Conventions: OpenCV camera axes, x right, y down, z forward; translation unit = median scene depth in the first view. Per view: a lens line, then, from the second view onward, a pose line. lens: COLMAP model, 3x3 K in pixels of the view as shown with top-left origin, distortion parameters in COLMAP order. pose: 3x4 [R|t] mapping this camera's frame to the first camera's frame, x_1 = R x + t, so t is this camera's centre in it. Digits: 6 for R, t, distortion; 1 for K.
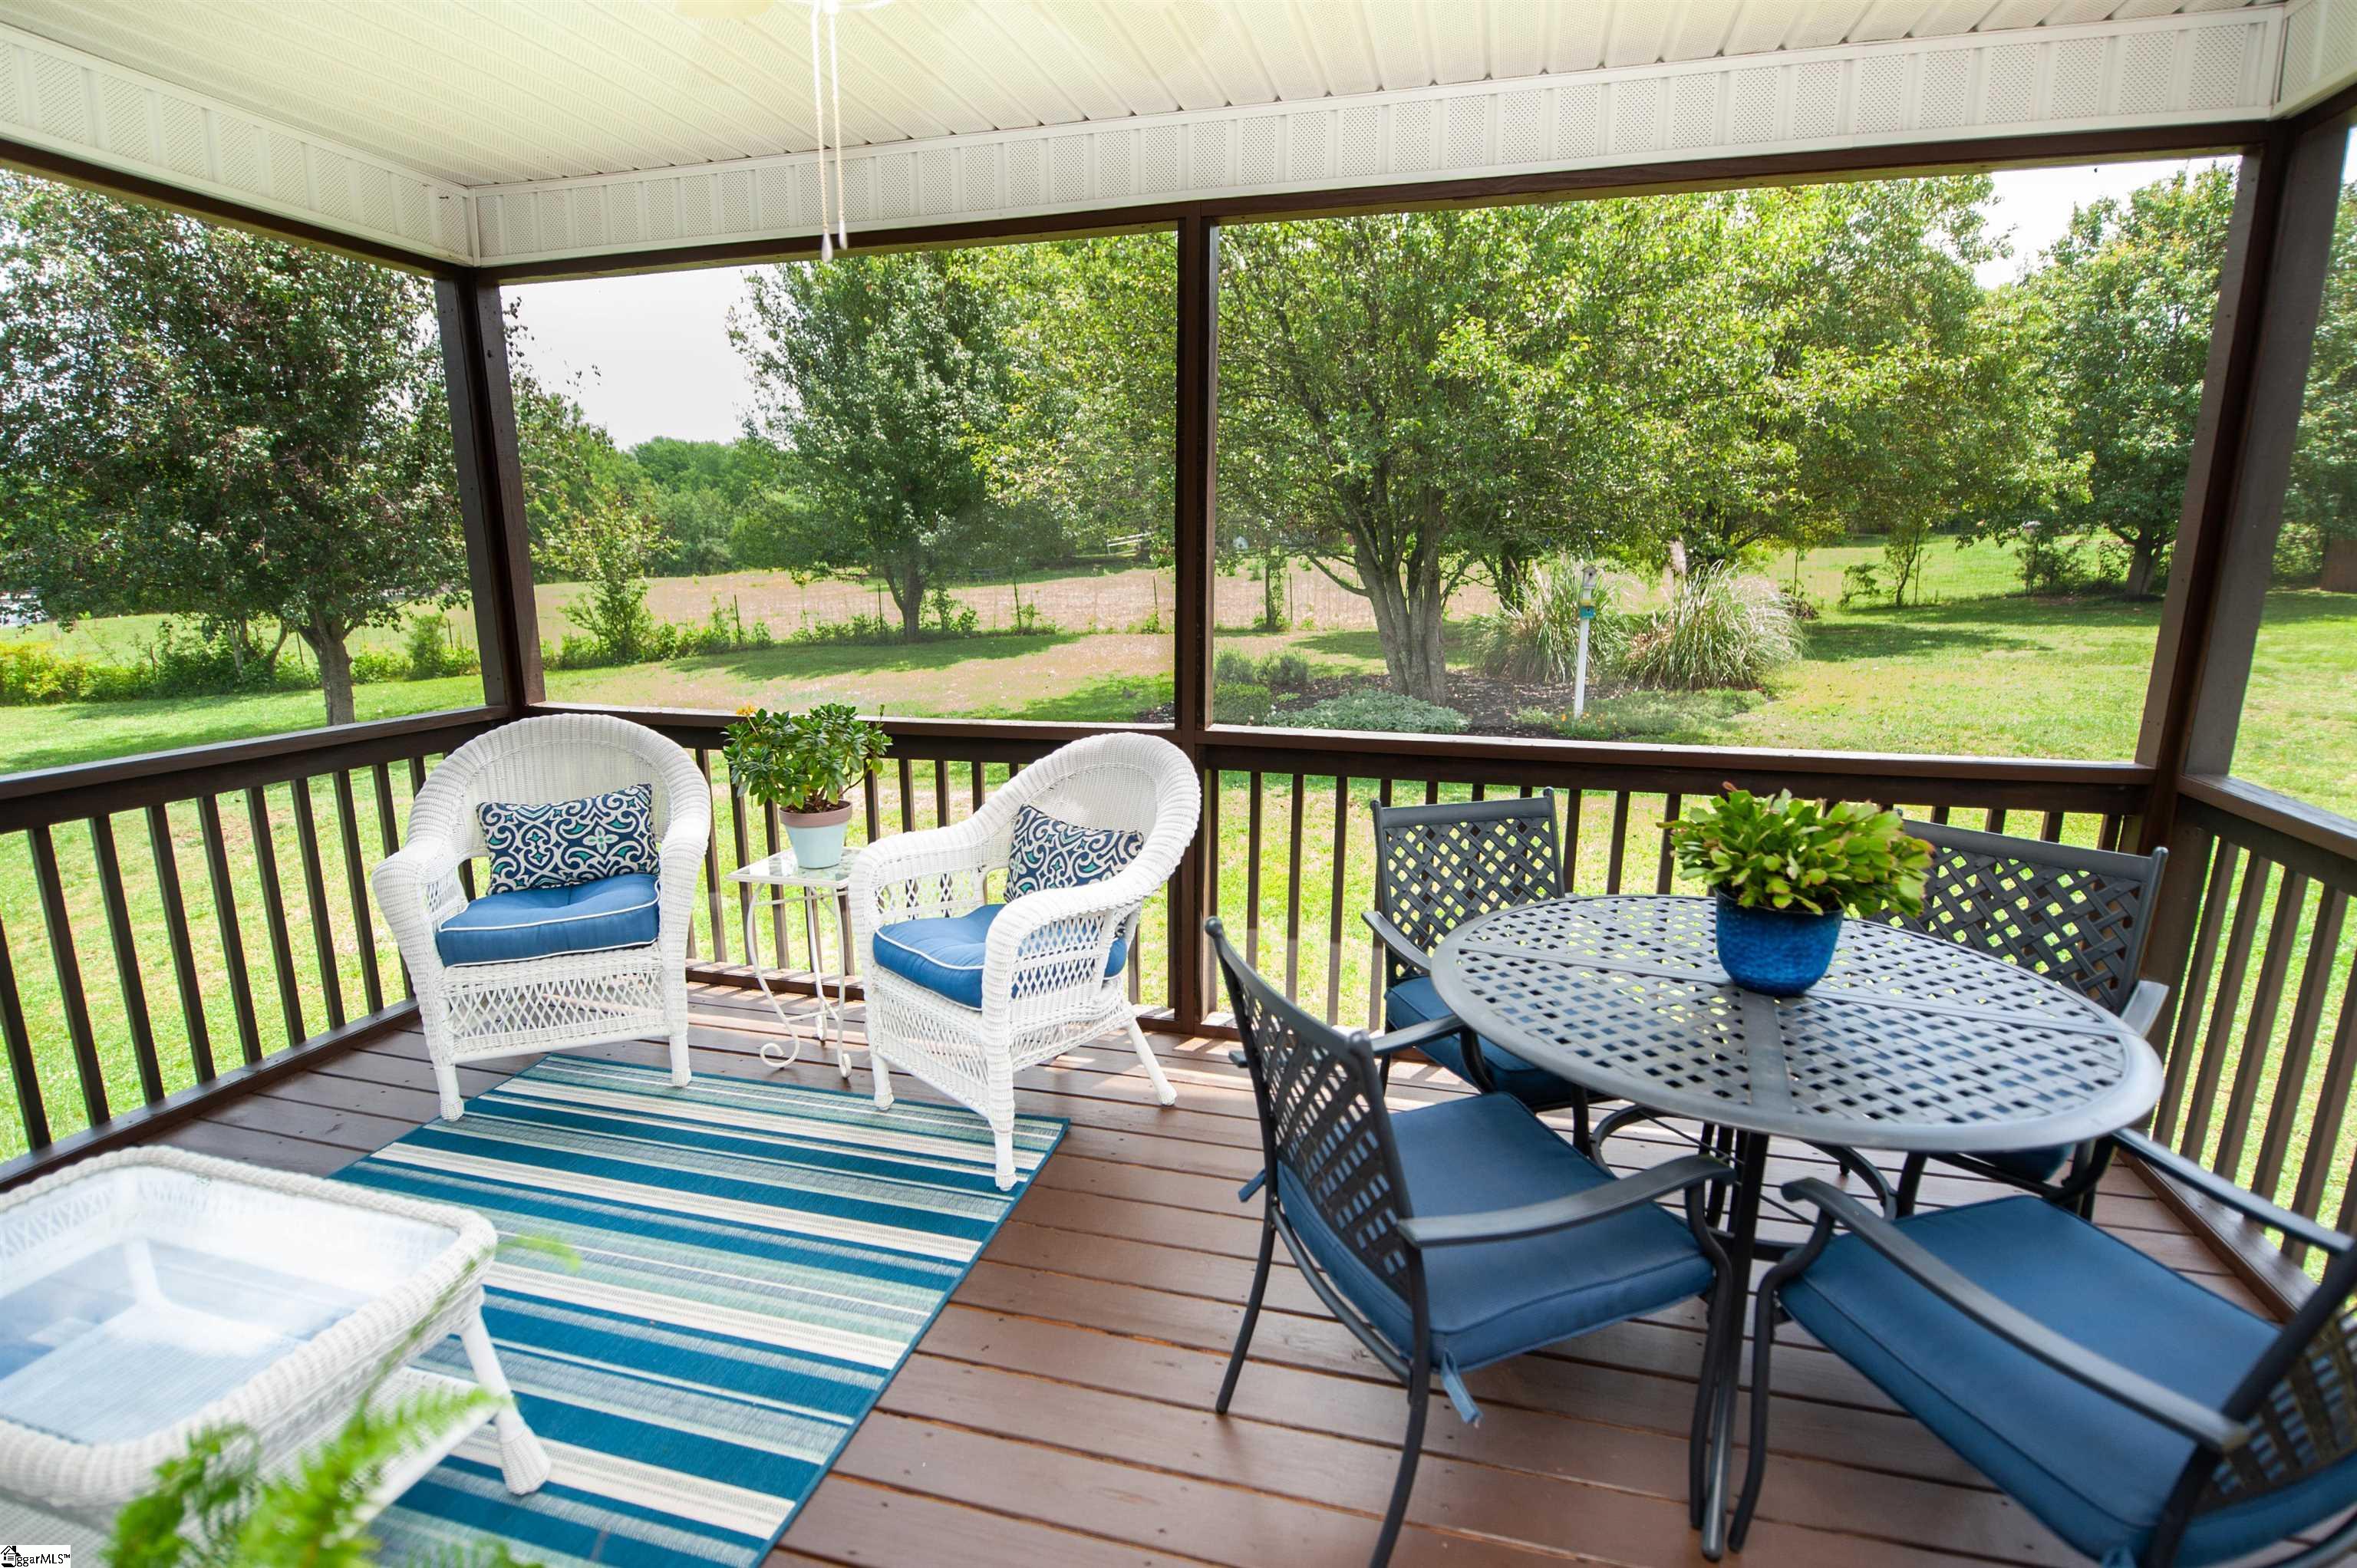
lens RADIAL K [[1128.3, 0, 1193.0], [0, 1128.3, 786.4], [0, 0, 1]] dist [-0.014633, -0.000967]
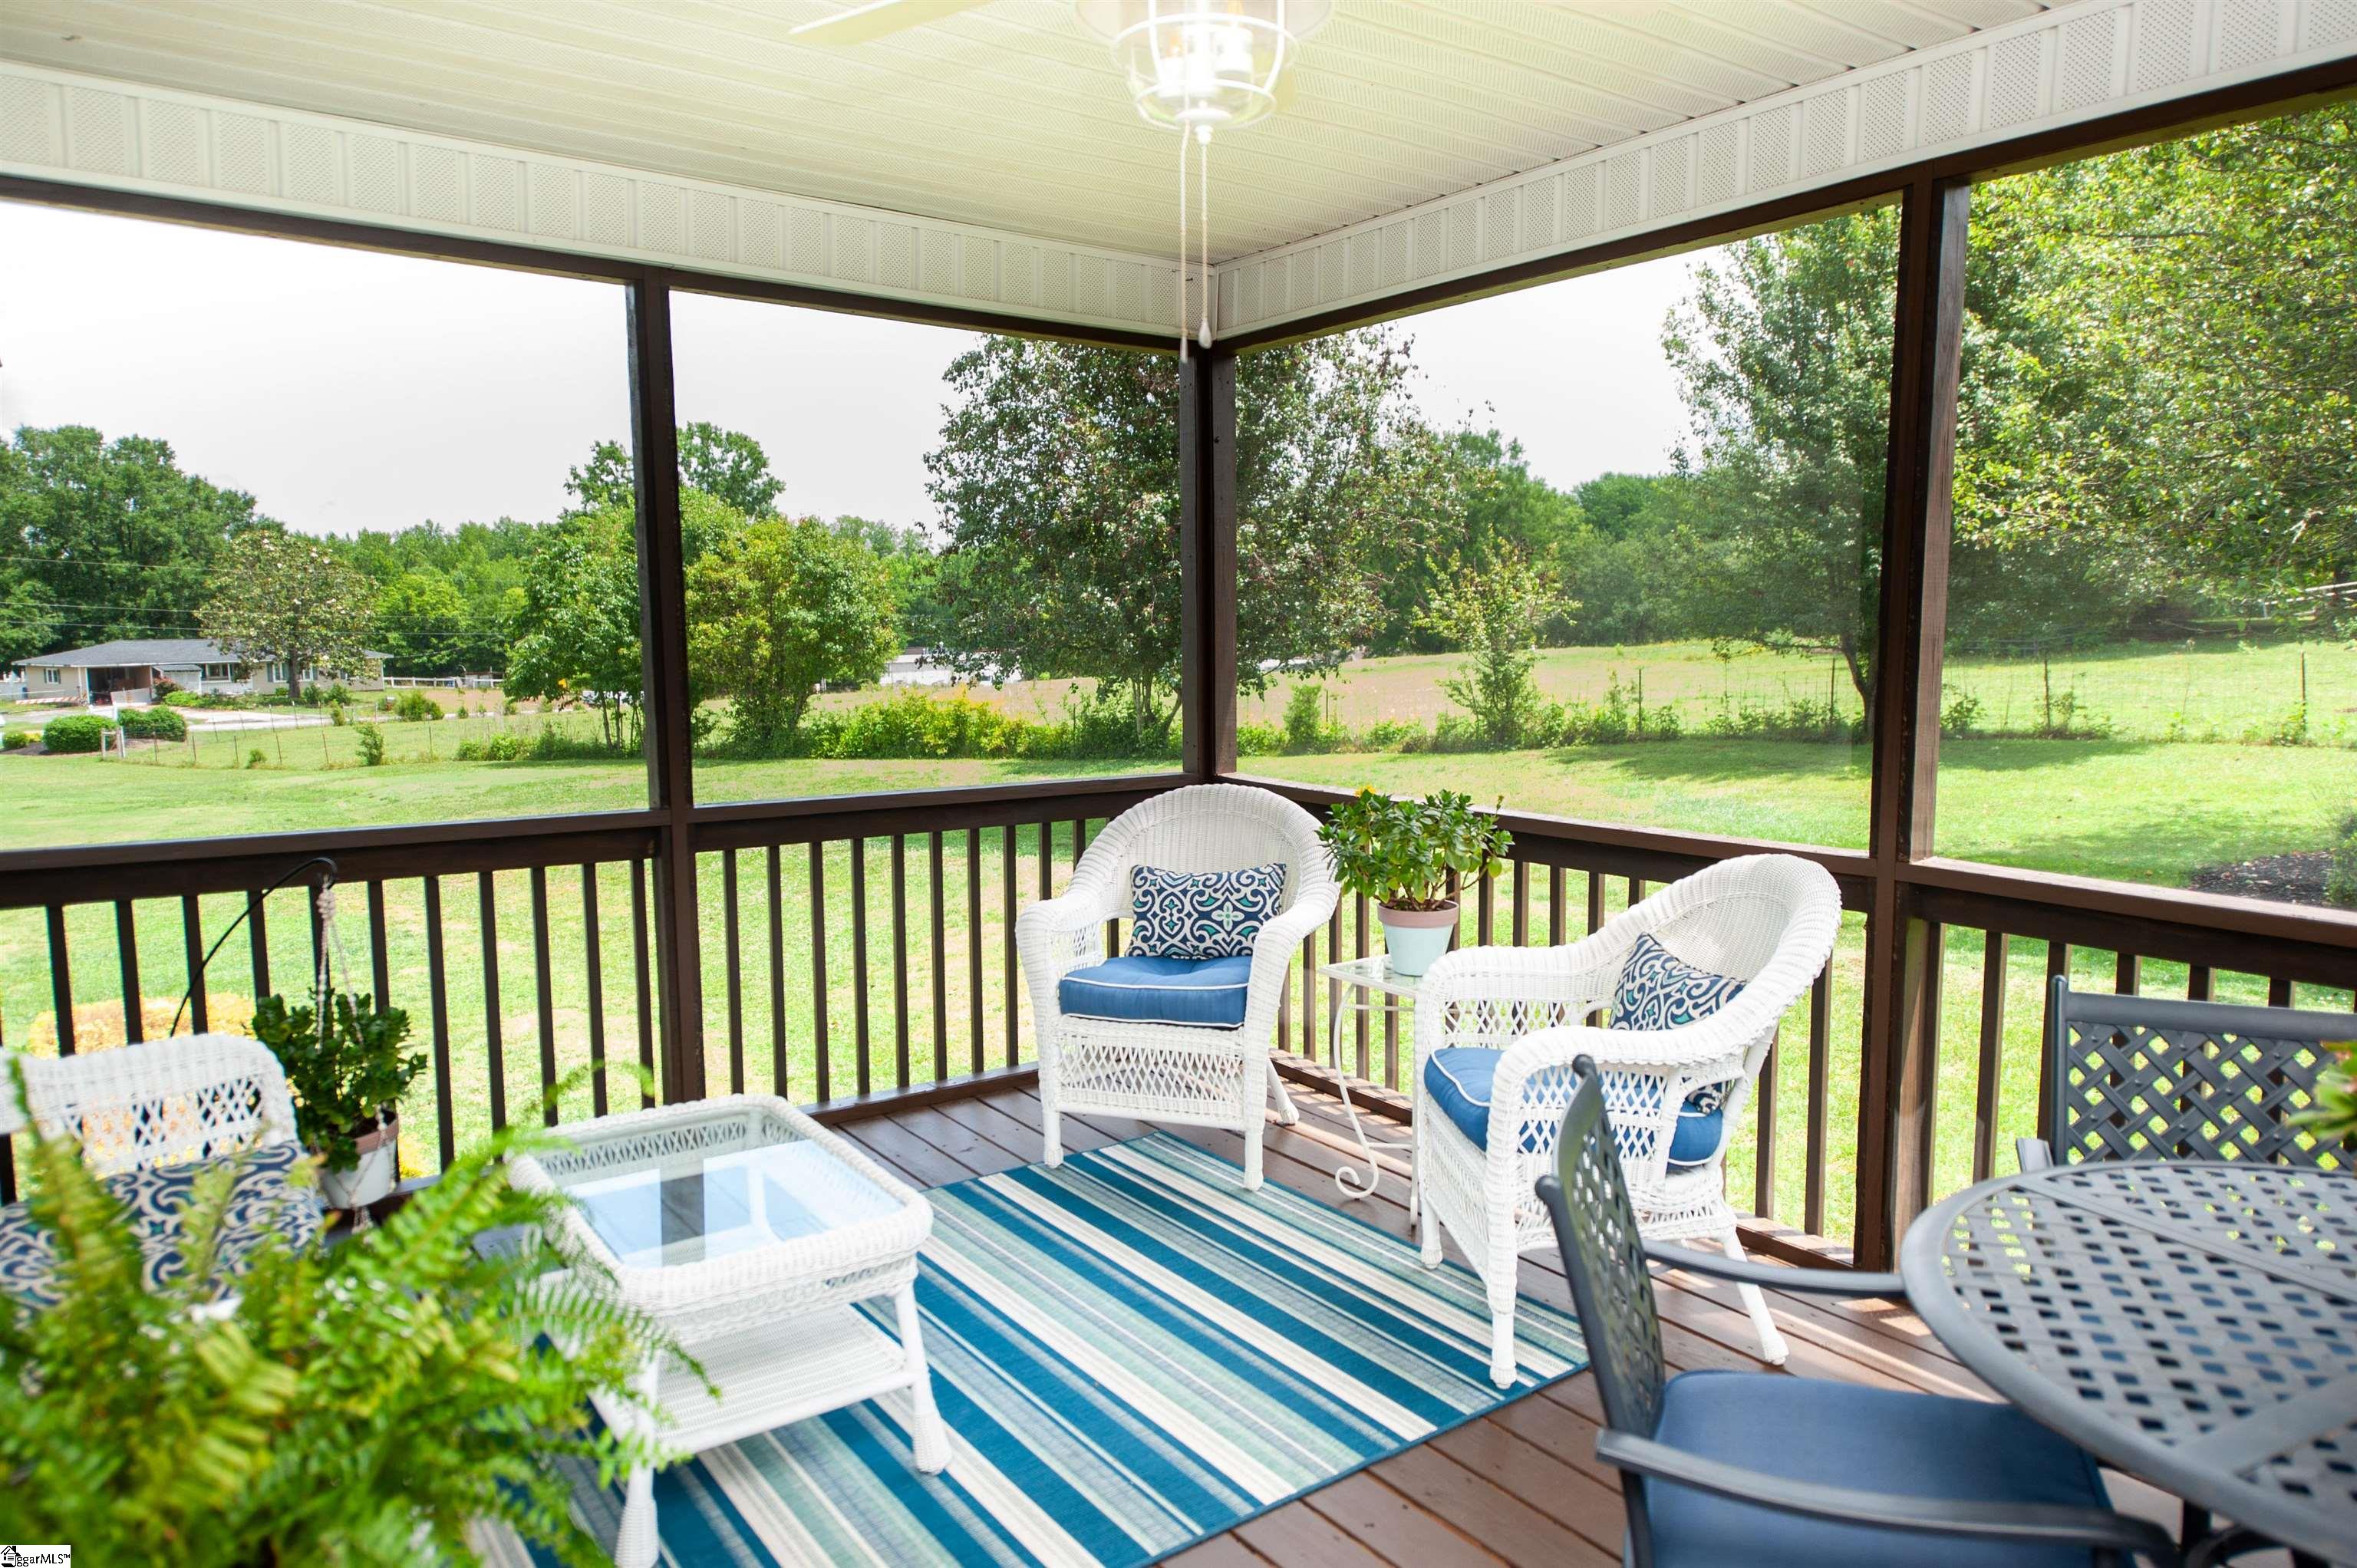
lens RADIAL K [[1516.8, 0, 1201.1], [0, 1516.8, 777.4], [0, 0, 1]] dist [0.001092, -0.000900]
pose [[0.783039, 0.062427, -0.618832, 0.255896], [-0.123328, 0.990779, -0.056104, 0.006213], [0.609623, 0.120251, 0.783517, -0.041929]]
